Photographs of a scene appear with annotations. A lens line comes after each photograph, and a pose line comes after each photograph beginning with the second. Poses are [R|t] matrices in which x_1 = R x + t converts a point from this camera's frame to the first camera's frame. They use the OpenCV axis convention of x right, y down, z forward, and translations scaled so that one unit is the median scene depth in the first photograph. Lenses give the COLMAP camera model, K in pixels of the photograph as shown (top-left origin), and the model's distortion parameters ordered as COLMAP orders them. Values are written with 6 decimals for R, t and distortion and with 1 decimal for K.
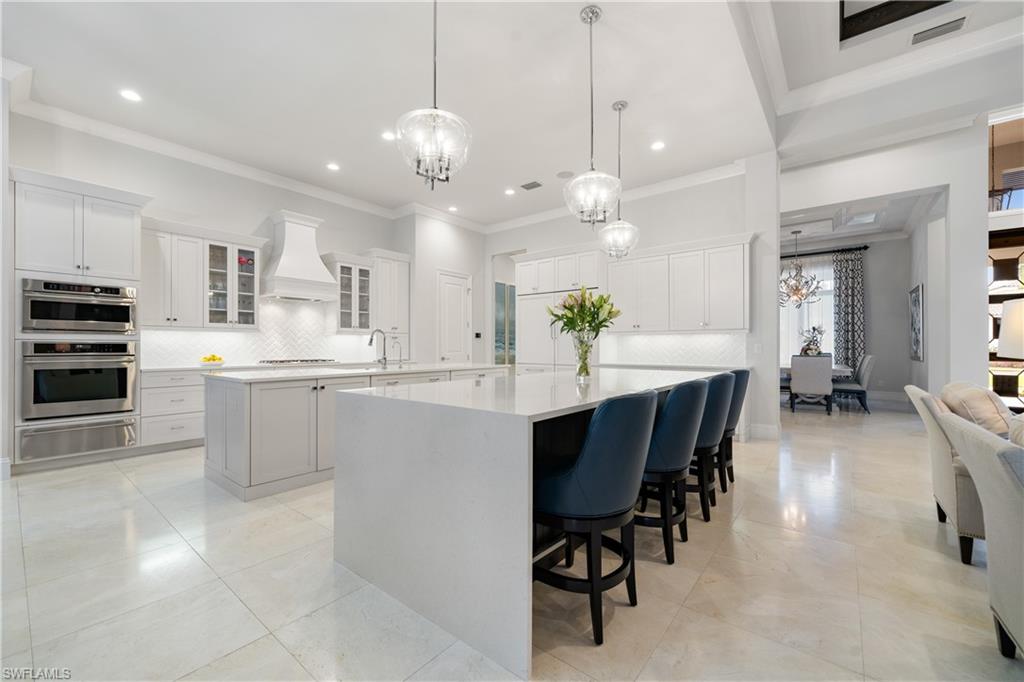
lens RADIAL K [[413.7, 0, 510.3], [0, 413.7, 343.1], [0, 0, 1]] dist [-0.000314, -0.000447]
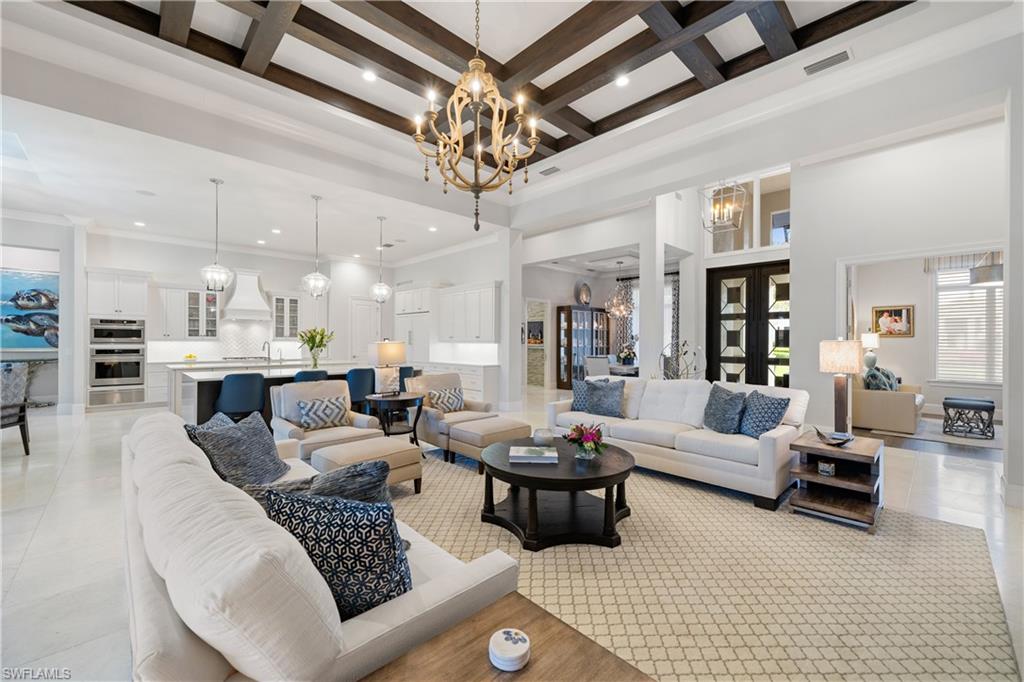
lens RADIAL K [[413.7, 0, 504.8], [0, 413.7, 339.0], [0, 0, 1]] dist [-0.000314, -0.000447]
pose [[0.989962, 0.005852, -0.141213, 0.797310], [-0.005061, 0.999969, 0.005962, -0.051505], [0.141243, -0.005187, 0.989961, -0.518289]]
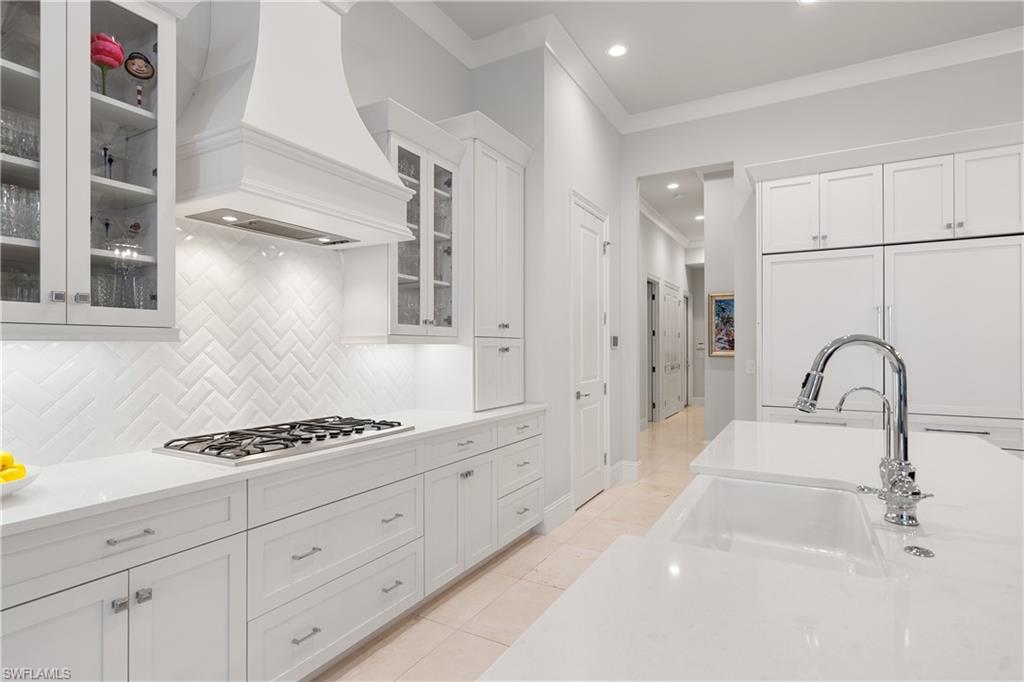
lens RADIAL K [[524.5, 0, 512.0], [0, 524.5, 343.3], [0, 0, 1]] dist [0.005369, -0.001773]
pose [[0.987649, -0.001391, 0.156676, -0.450037], [0.001629, 0.999998, -0.001393, -0.023550], [-0.156674, 0.001631, 0.987649, 0.639297]]
